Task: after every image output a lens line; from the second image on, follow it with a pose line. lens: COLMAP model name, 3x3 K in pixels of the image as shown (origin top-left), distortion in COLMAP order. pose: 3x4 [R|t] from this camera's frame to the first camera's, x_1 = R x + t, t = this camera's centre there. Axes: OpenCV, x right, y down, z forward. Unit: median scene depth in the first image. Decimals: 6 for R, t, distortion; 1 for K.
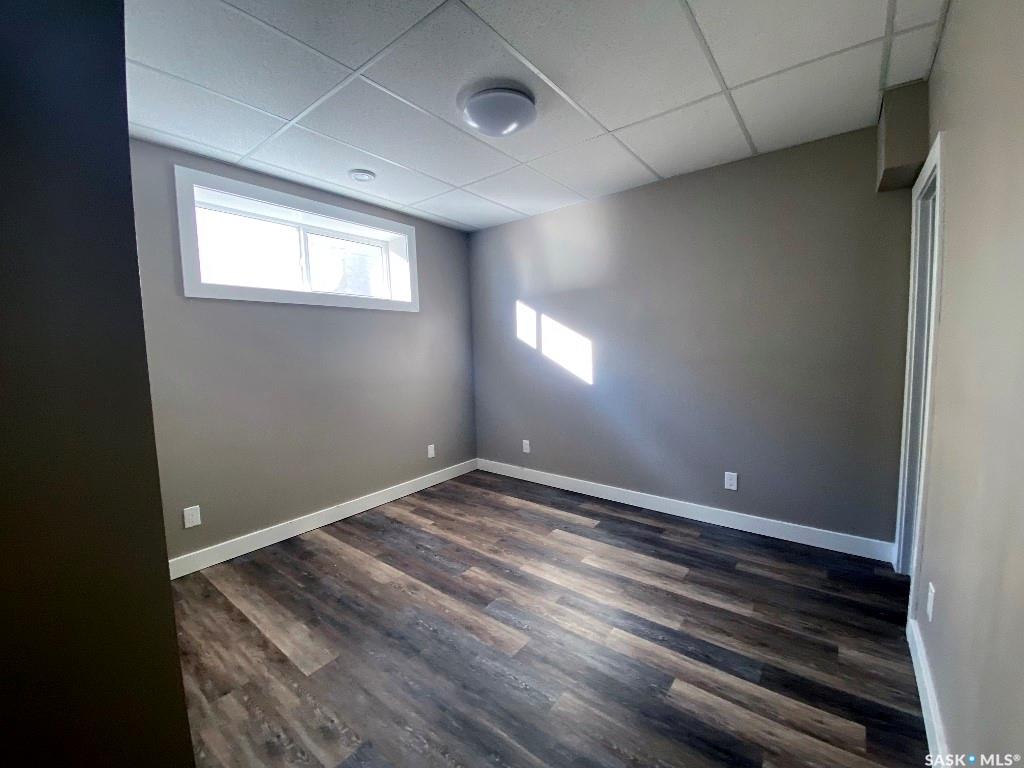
lens RADIAL K [[413.1, 0, 510.7], [0, 413.1, 382.6], [0, 0, 1]] dist [0.043554, -0.030415]
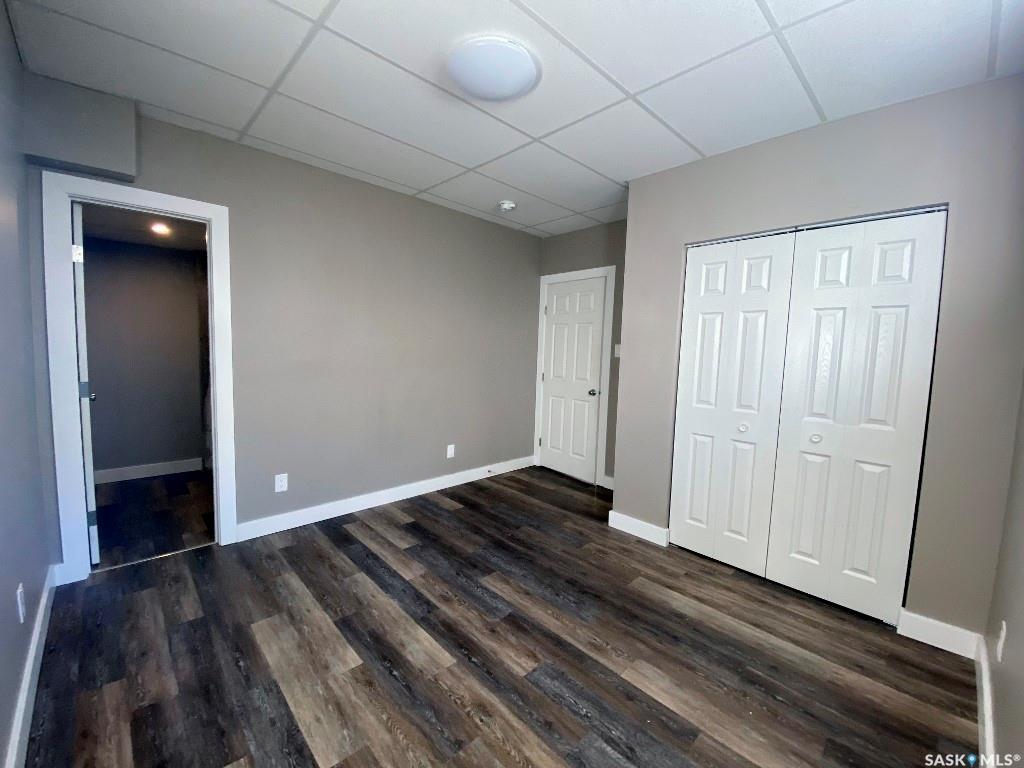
lens RADIAL K [[413.1, 0, 510.7], [0, 413.1, 382.6], [0, 0, 1]] dist [0.043554, -0.030415]
pose [[-0.989997, -0.017341, 0.140022, -0.177326], [0.005341, 0.987101, 0.160007, -0.142492], [-0.140990, 0.159154, -0.977134, 1.773220]]
